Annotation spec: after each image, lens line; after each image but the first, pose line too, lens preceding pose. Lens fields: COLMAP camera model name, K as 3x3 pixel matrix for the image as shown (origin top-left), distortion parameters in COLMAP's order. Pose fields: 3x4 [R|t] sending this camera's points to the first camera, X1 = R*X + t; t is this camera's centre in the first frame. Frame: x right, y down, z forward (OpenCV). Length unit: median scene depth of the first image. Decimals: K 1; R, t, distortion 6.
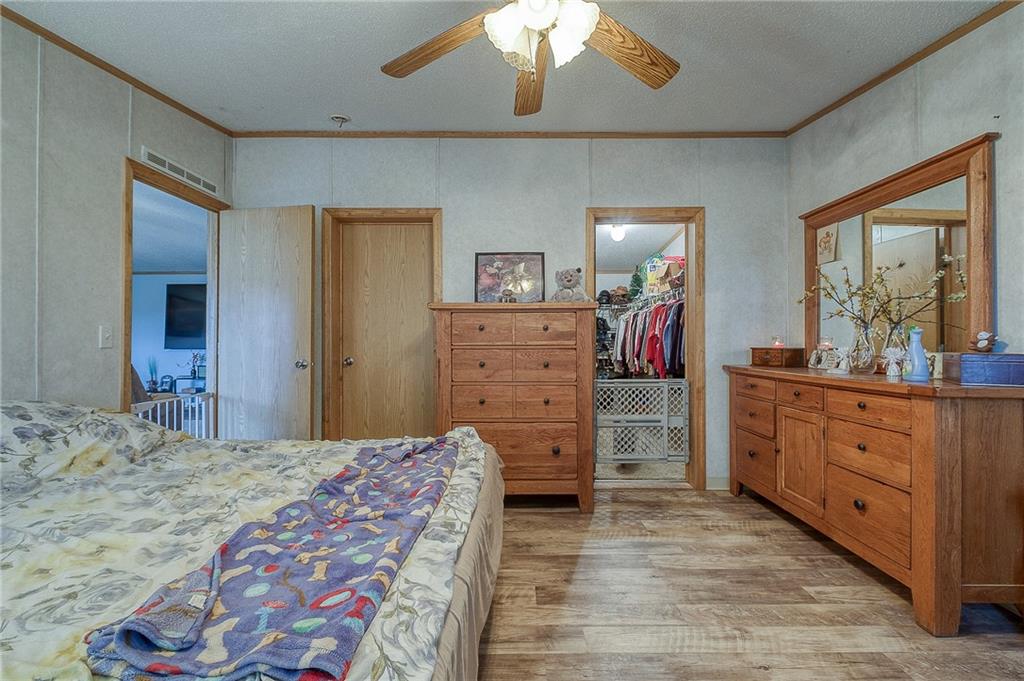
lens RADIAL K [[441.9, 0, 515.0], [0, 441.9, 341.5], [0, 0, 1]] dist [-0.005560, -0.001007]
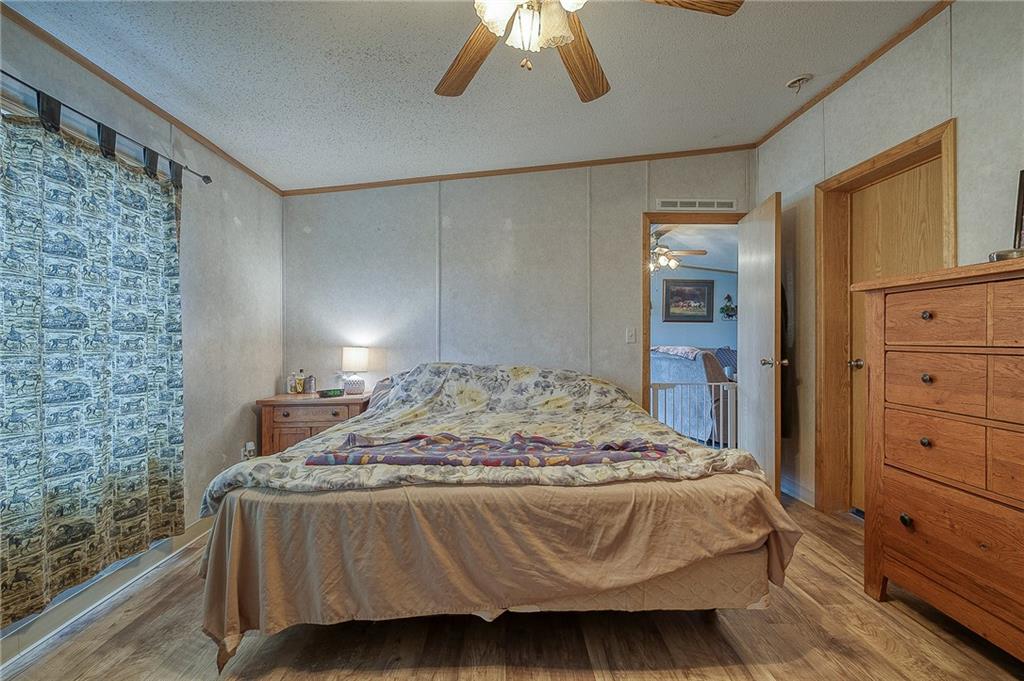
lens RADIAL K [[441.9, 0, 515.4], [0, 441.9, 337.1], [0, 0, 1]] dist [-0.005560, -0.001007]
pose [[0.040622, -0.002165, -0.999172, 0.476676], [0.000884, 0.999997, -0.002131, -0.002019], [0.999174, -0.000797, 0.040624, 0.435274]]
